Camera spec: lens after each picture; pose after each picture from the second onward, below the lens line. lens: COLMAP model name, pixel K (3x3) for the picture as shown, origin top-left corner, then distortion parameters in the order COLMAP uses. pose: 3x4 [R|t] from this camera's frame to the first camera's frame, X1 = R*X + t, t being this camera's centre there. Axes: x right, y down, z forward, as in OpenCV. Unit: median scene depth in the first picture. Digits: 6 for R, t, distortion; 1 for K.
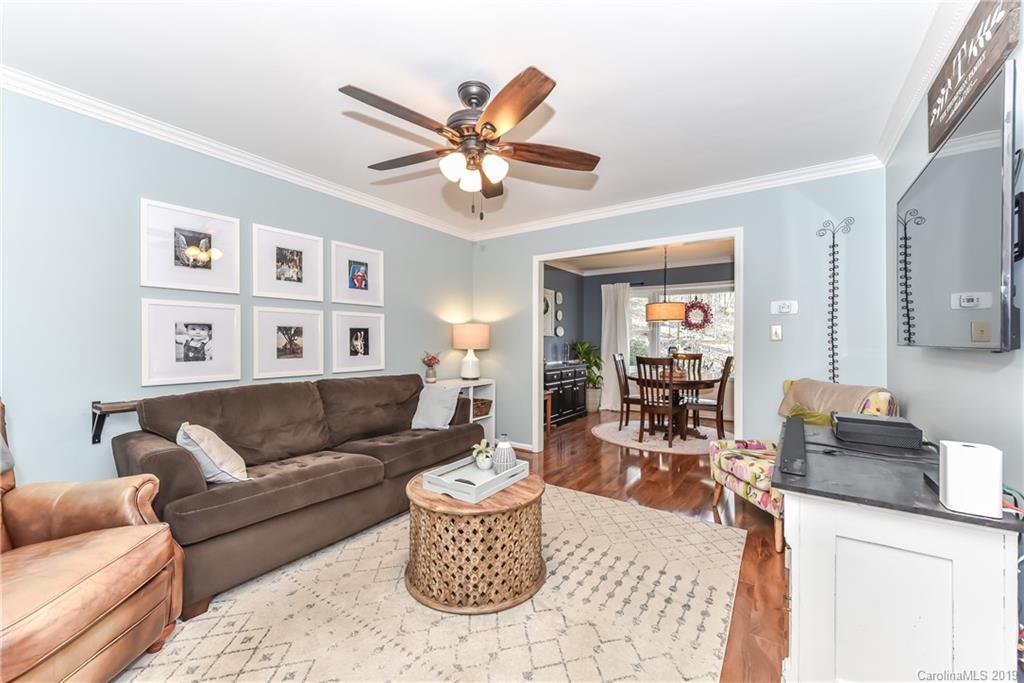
lens RADIAL K [[407.0, 0, 507.1], [0, 407.0, 338.0], [0, 0, 1]] dist [0.009128, -0.002157]
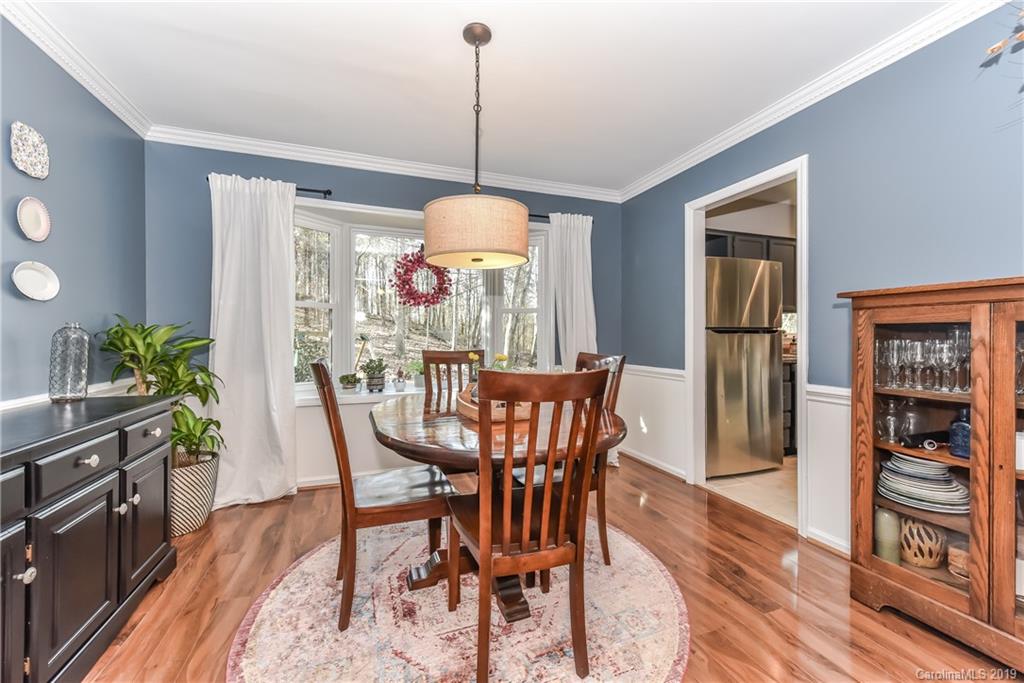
lens RADIAL K [[407.0, 0, 512.2], [0, 407.0, 338.0], [0, 0, 1]] dist [0.009128, -0.002157]
pose [[0.573220, -0.010378, 0.819336, 0.164494], [-0.001609, 0.999904, 0.013790, 0.028311], [-0.819400, -0.009223, 0.573148, 1.115607]]
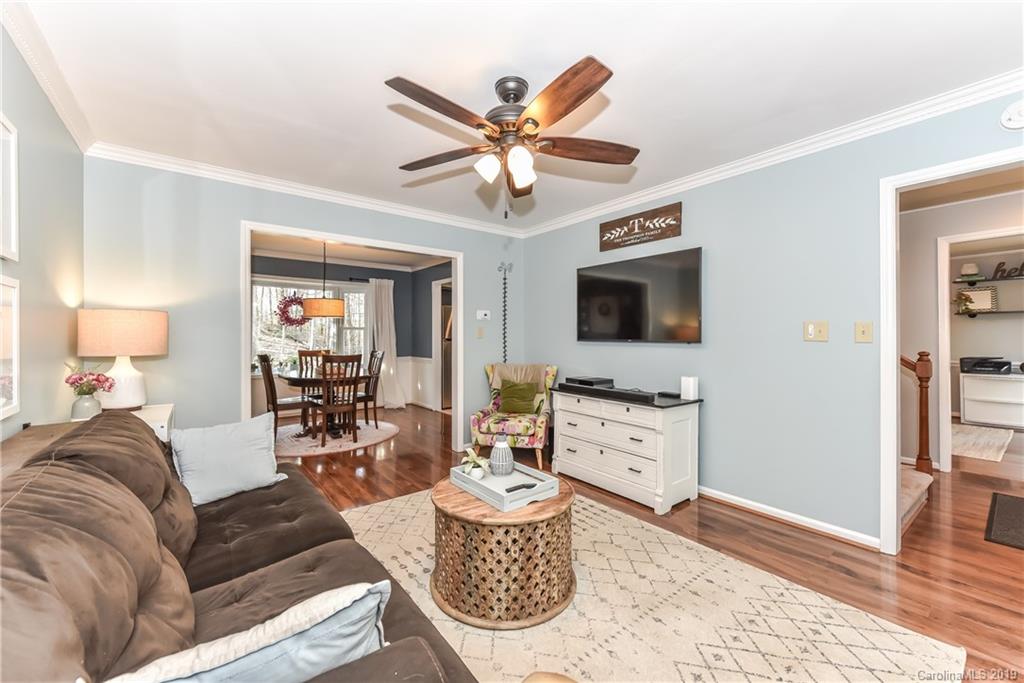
lens RADIAL K [[407.0, 0, 510.2], [0, 407.0, 335.5], [0, 0, 1]] dist [0.009128, -0.002157]
pose [[0.295325, -0.001766, 0.955395, -0.592135], [-0.006890, 0.999968, 0.003978, -0.008218], [-0.955372, -0.007758, 0.295303, 0.419455]]
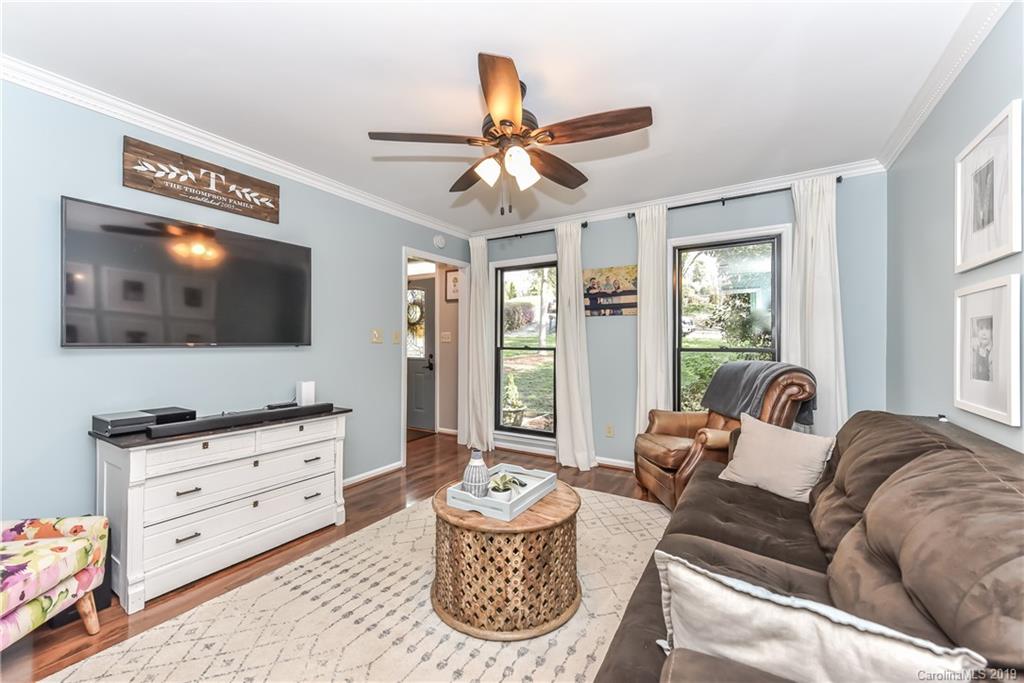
lens RADIAL K [[407.0, 0, 511.6], [0, 407.0, 342.5], [0, 0, 1]] dist [0.009128, -0.002157]
pose [[-0.998486, -0.003964, -0.054857, -0.020723], [-0.003671, 0.999978, -0.005444, 0.005044], [0.054877, -0.005235, -0.998479, 1.155828]]
